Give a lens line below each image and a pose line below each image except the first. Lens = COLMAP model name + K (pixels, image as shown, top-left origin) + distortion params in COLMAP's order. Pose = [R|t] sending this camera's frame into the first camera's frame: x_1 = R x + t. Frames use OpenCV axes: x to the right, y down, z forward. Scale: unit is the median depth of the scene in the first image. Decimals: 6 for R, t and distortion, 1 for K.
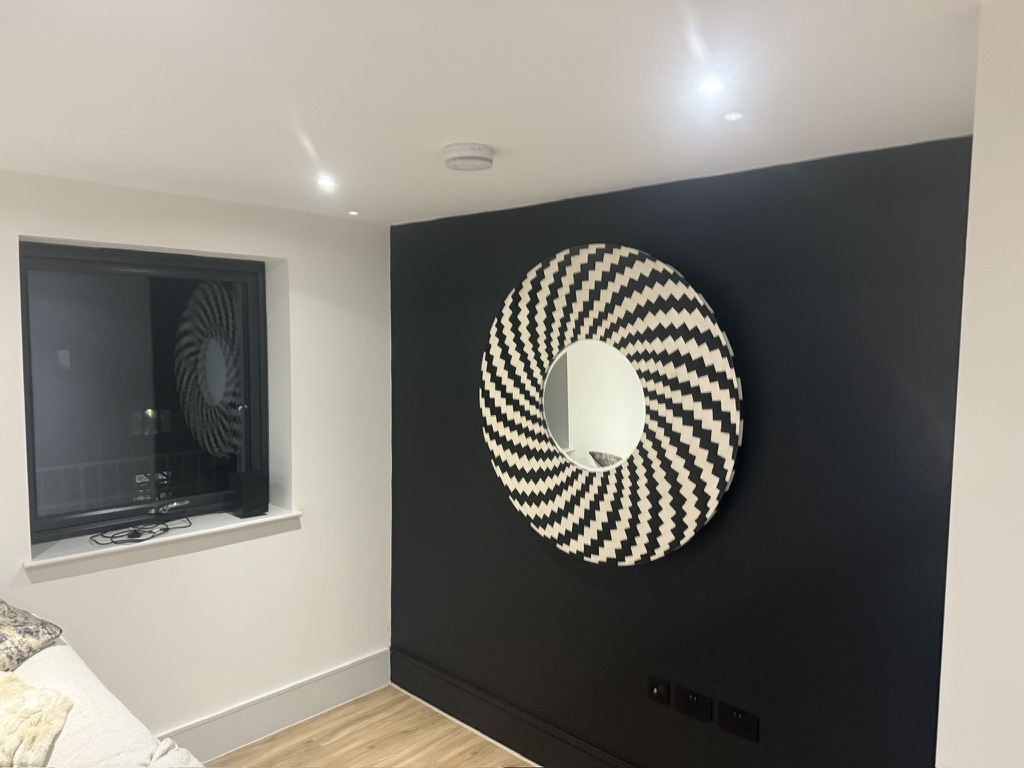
lens RADIAL K [[736.6, 0, 494.3], [0, 736.6, 395.5], [0, 0, 1]] dist [0.078188, -0.094846]
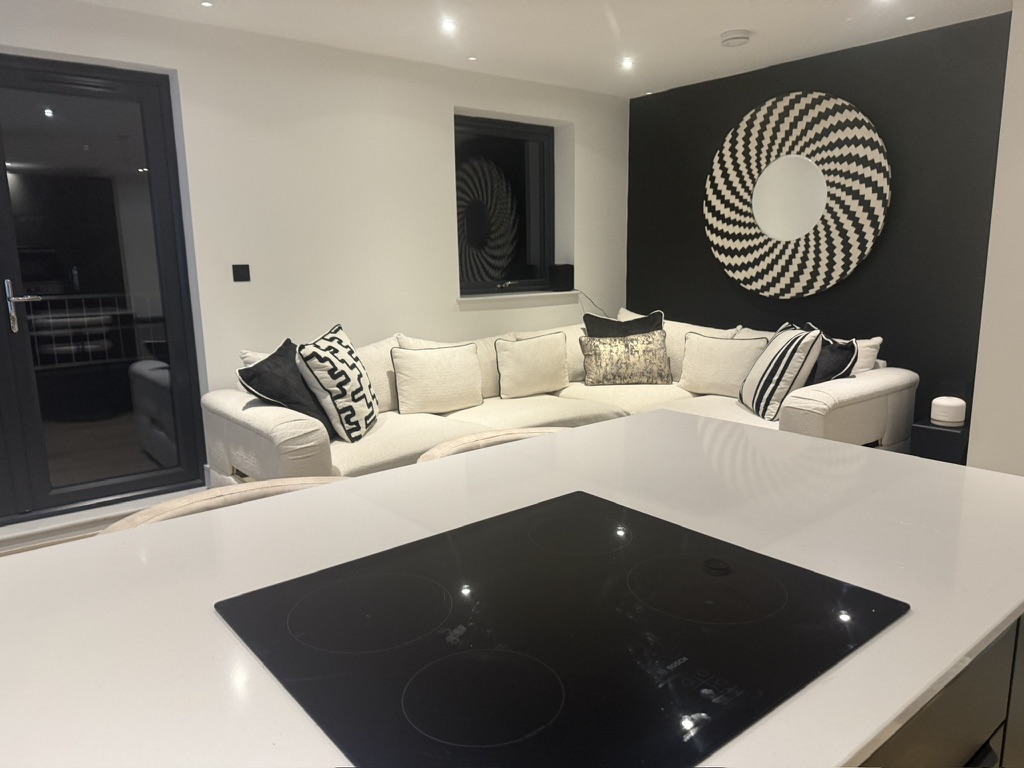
lens RADIAL K [[736.6, 0, 501.6], [0, 736.6, 383.2], [0, 0, 1]] dist [0.078188, -0.094846]
pose [[0.991376, -0.007335, -0.130840, -0.274145], [0.020474, 0.994840, 0.099365, 0.237788], [0.129436, -0.101187, 0.986412, -0.708801]]
